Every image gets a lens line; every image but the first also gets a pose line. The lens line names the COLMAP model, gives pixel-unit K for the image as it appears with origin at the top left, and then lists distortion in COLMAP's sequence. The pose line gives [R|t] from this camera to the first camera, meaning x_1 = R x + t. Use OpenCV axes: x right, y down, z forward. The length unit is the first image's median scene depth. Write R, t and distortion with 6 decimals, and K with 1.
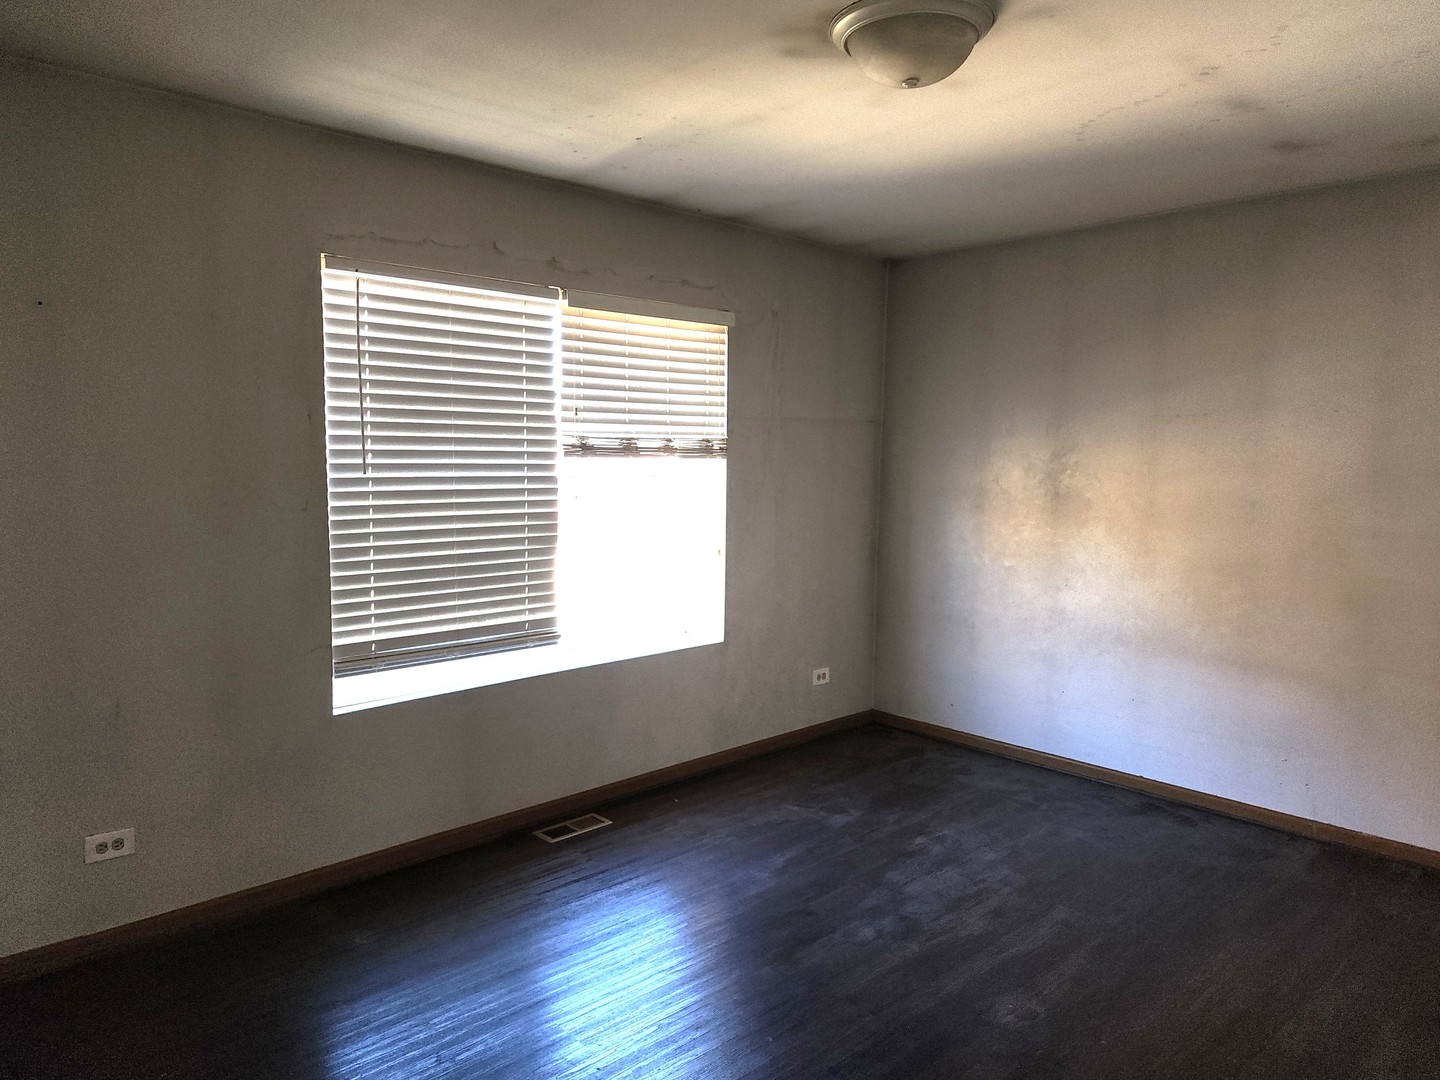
lens RADIAL K [[960.2, 0, 720.0], [0, 960.2, 540.0], [0, 0, 1]] dist [0.070782, -0.065411]
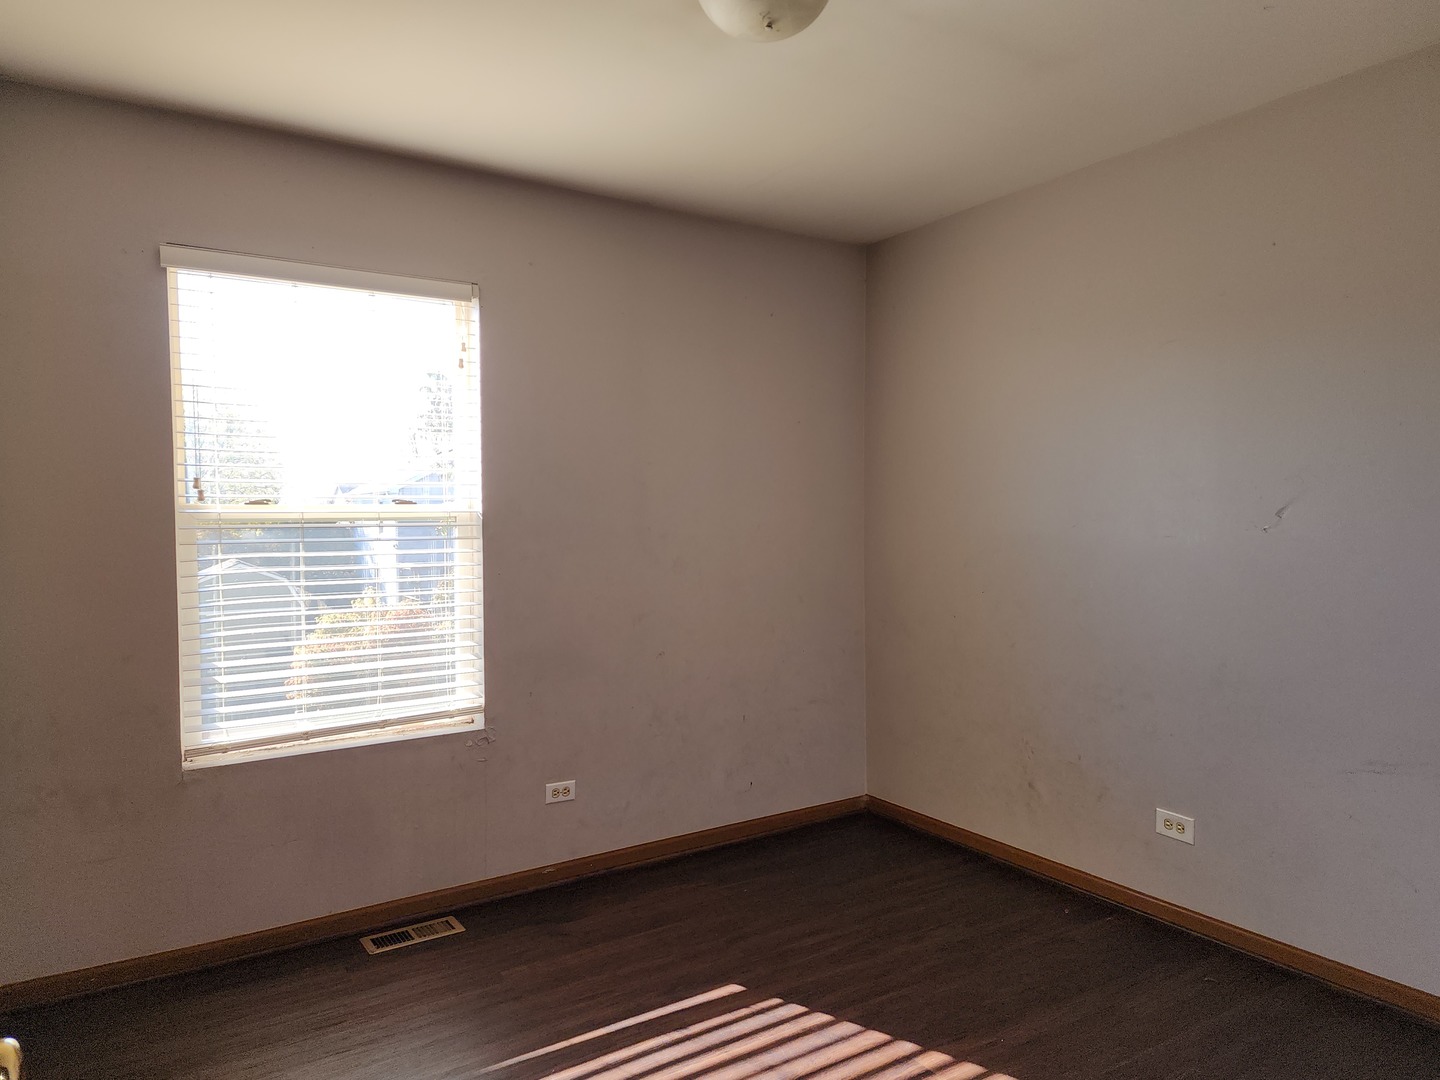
lens RADIAL K [[960.2, 0, 720.0], [0, 960.2, 540.0], [0, 0, 1]] dist [0.070782, -0.065411]
pose [[0.981862, 0.011128, -0.189269, 0.254717], [-0.016322, 0.999531, -0.025907, -0.021072], [0.188892, 0.028526, 0.981583, 0.223850]]
